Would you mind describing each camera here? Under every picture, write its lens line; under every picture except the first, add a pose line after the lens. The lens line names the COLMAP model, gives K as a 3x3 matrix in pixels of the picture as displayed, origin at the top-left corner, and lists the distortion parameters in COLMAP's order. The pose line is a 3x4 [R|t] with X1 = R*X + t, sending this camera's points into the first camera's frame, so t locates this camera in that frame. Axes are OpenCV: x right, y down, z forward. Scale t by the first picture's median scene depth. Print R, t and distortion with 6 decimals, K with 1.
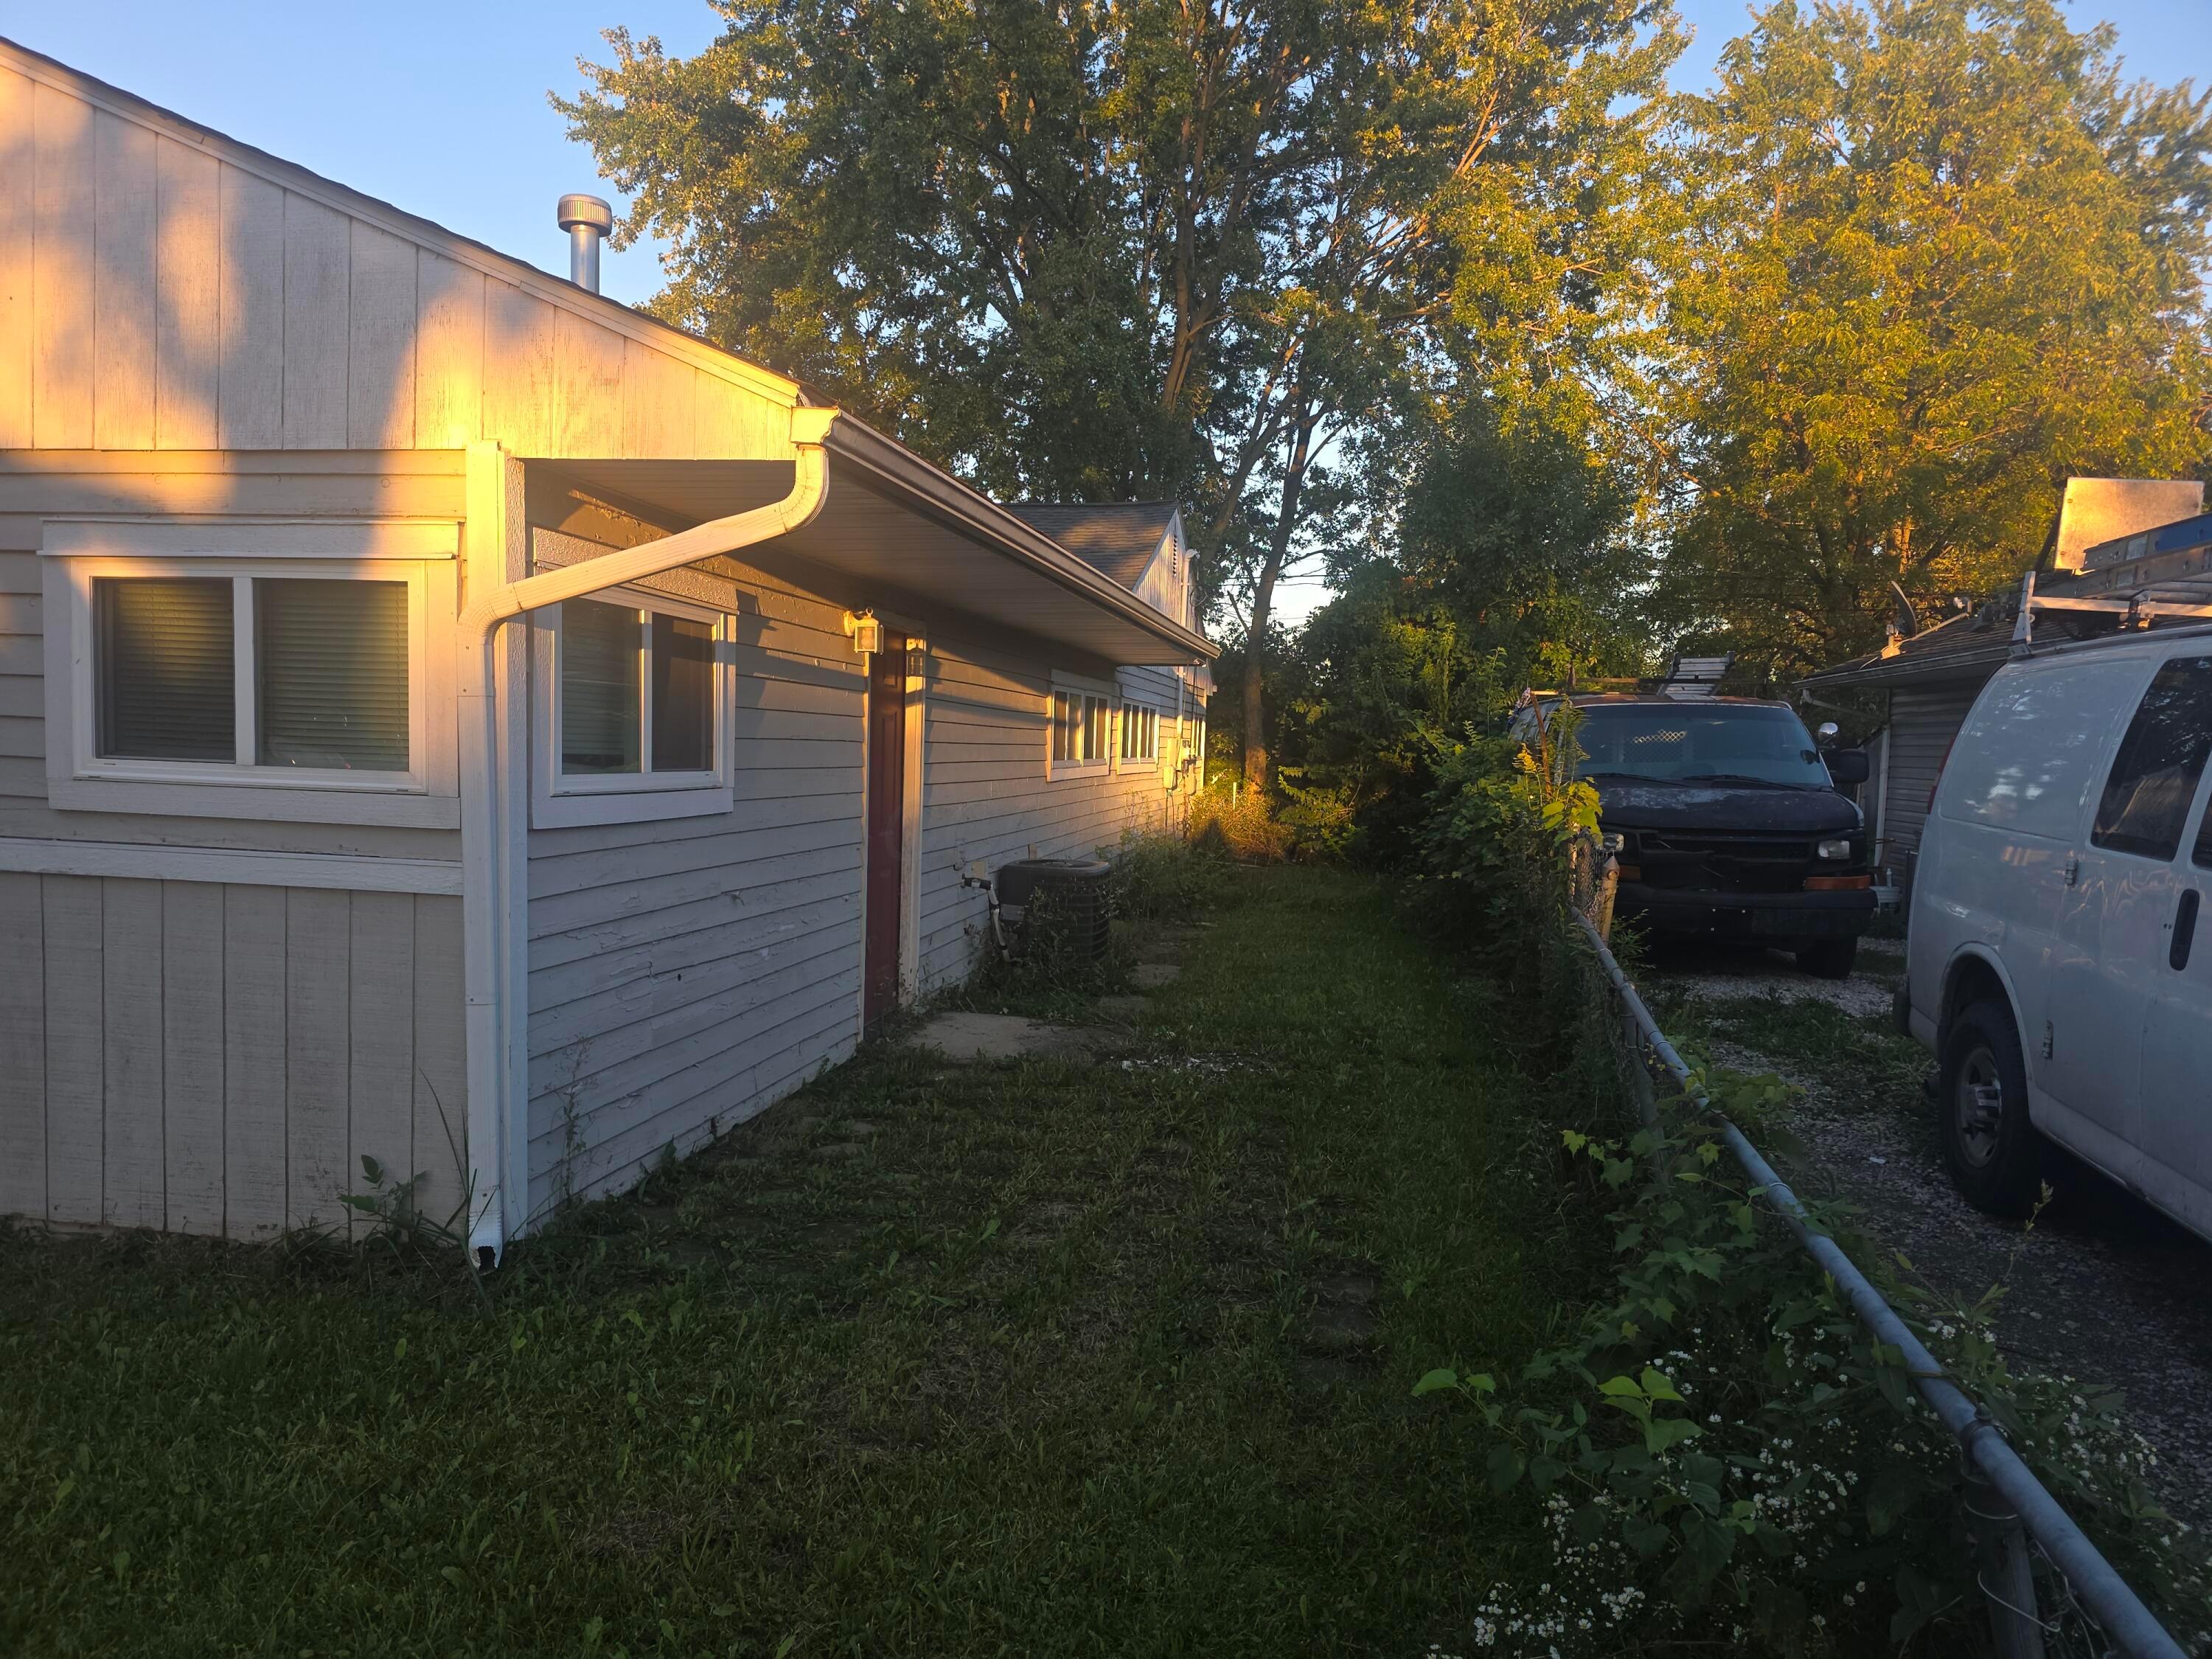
lens RADIAL K [[1514.9, 0, 1090.4], [0, 1514.9, 845.4], [0, 0, 1]] dist [0.070290, -0.049737]
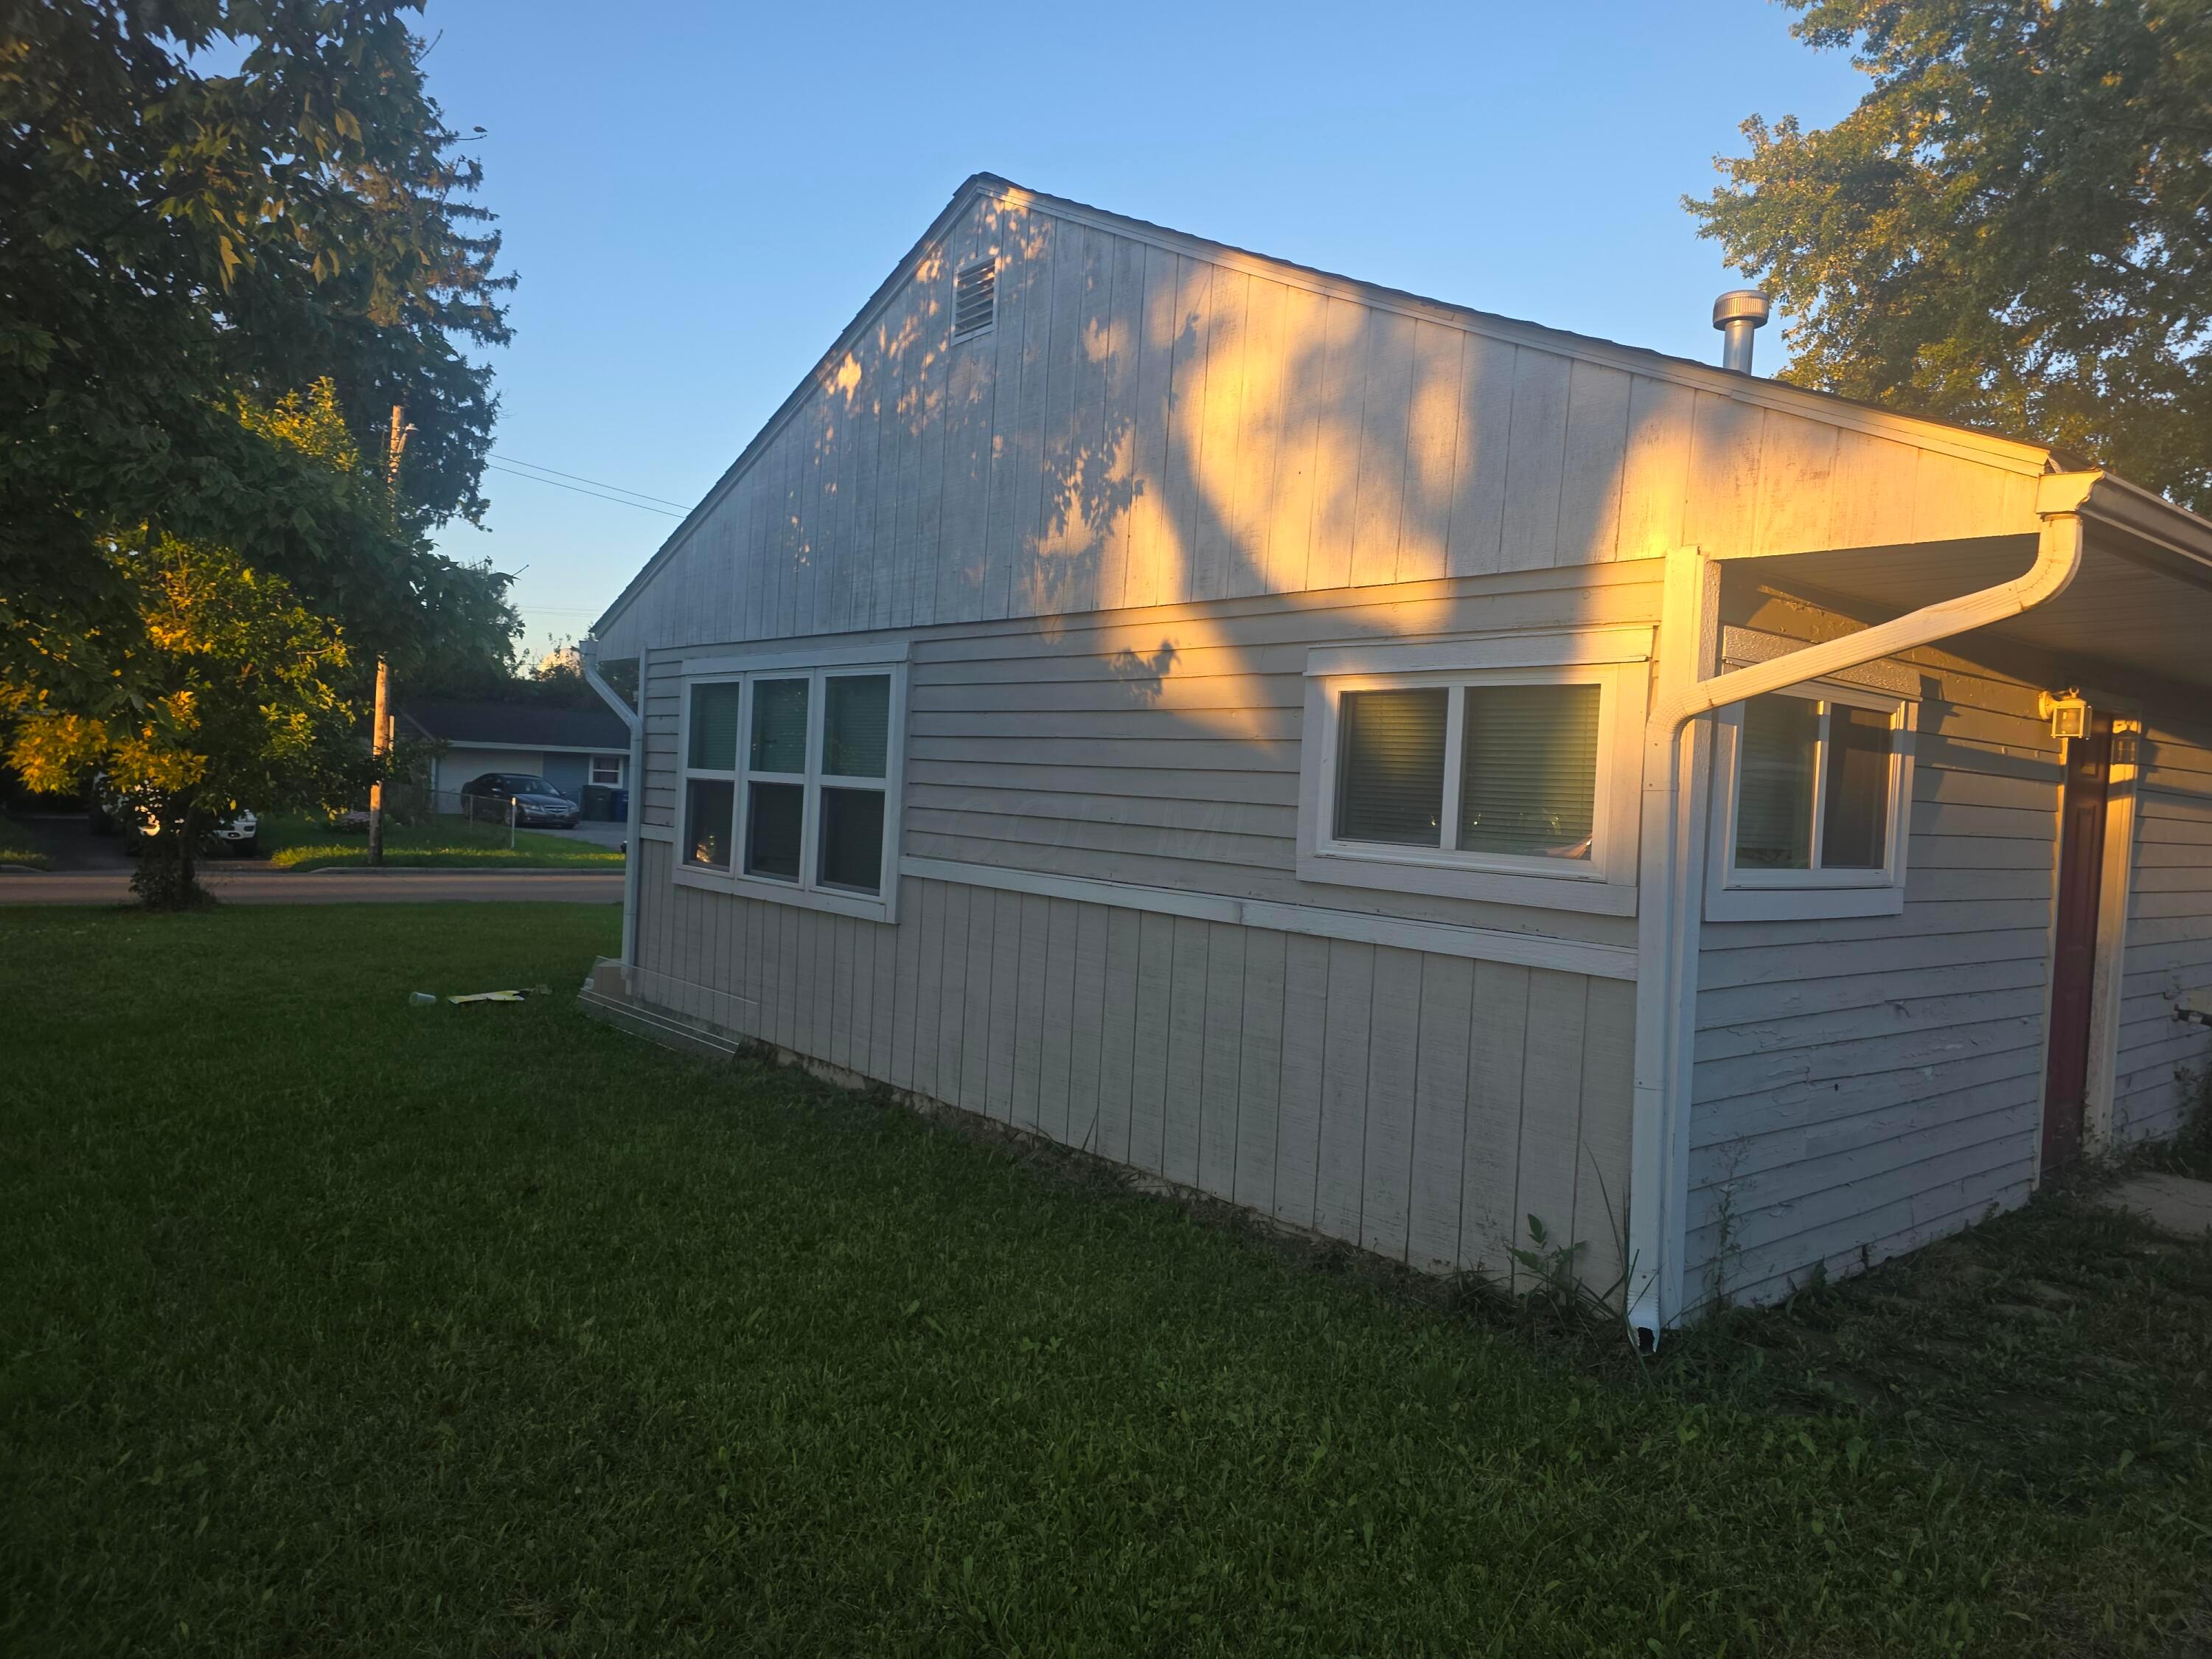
lens RADIAL K [[1514.9, 0, 1097.2], [0, 1514.9, 837.1], [0, 0, 1]] dist [0.070290, -0.049737]
pose [[0.784494, 0.027513, -0.619526, -0.044010], [-0.065822, 0.997066, -0.039070, -0.000112], [0.616634, 0.071429, 0.784003, -0.036370]]
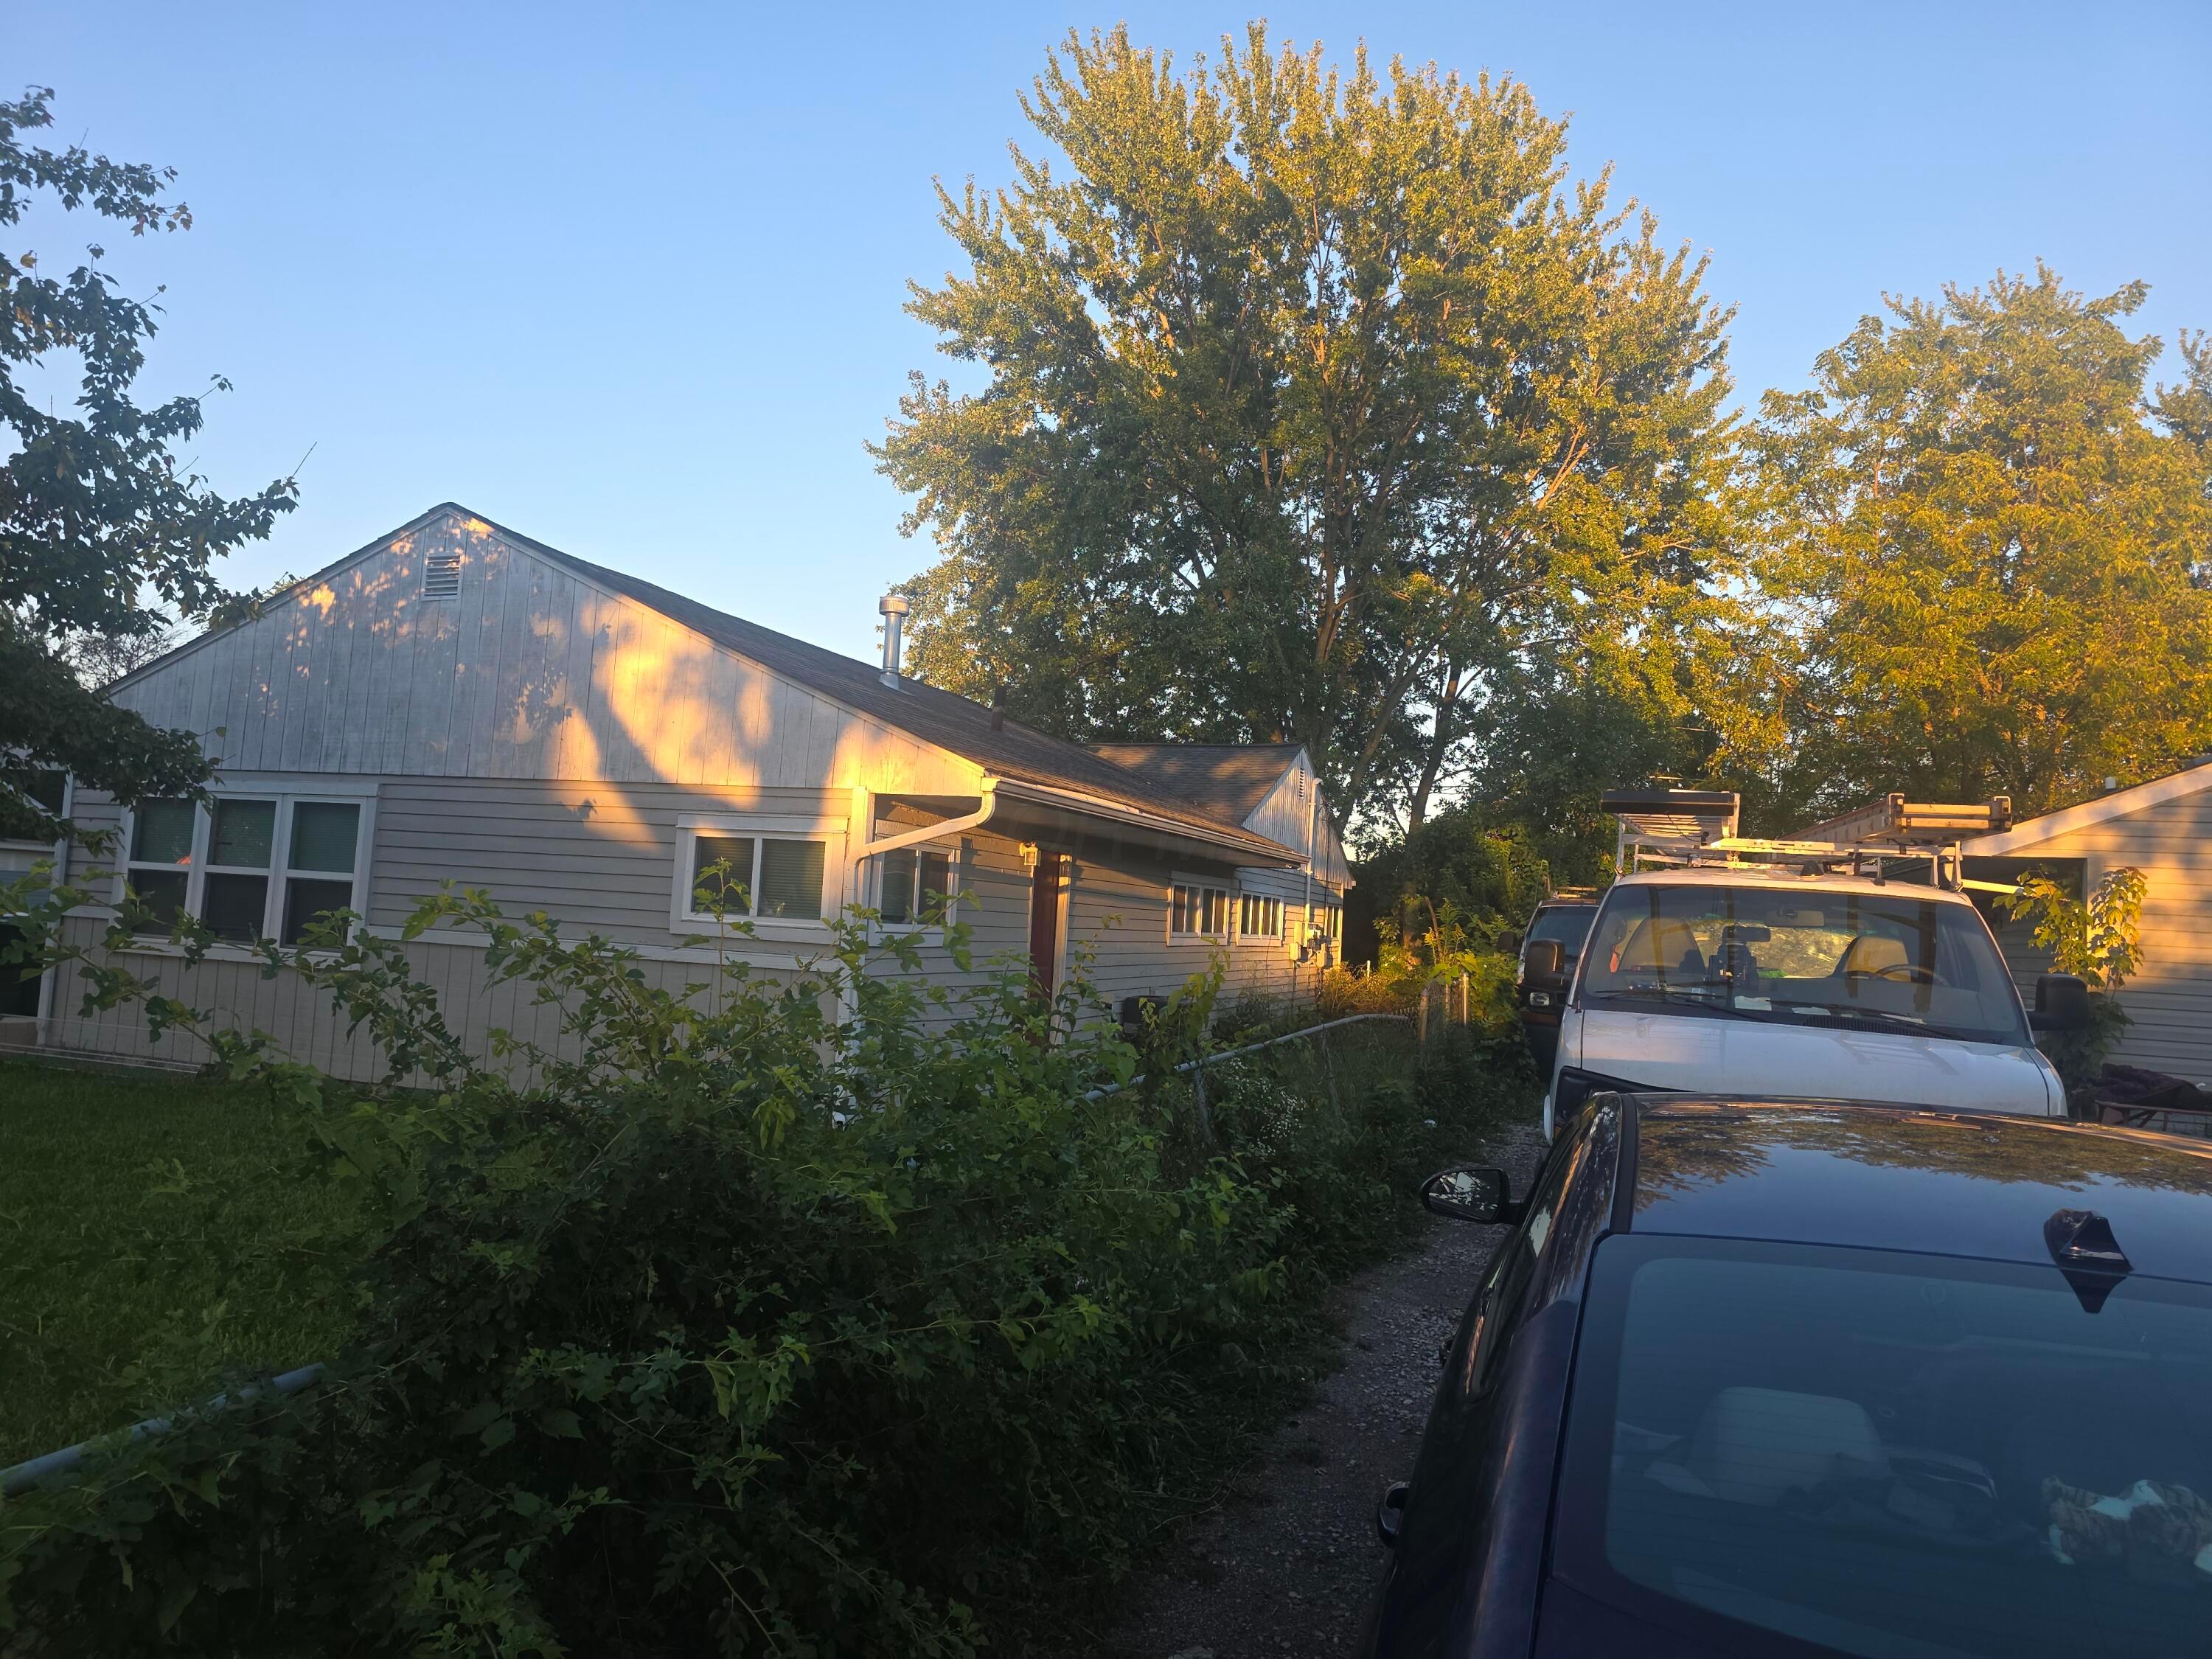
lens RADIAL K [[1514.9, 0, 1107.9], [0, 1514.9, 836.7], [0, 0, 1]] dist [0.070290, -0.049737]
pose [[0.988978, 0.018738, -0.146869, 0.273518], [-0.037071, 0.991701, -0.123104, 0.077877], [0.143343, 0.127192, 0.981466, -1.013357]]
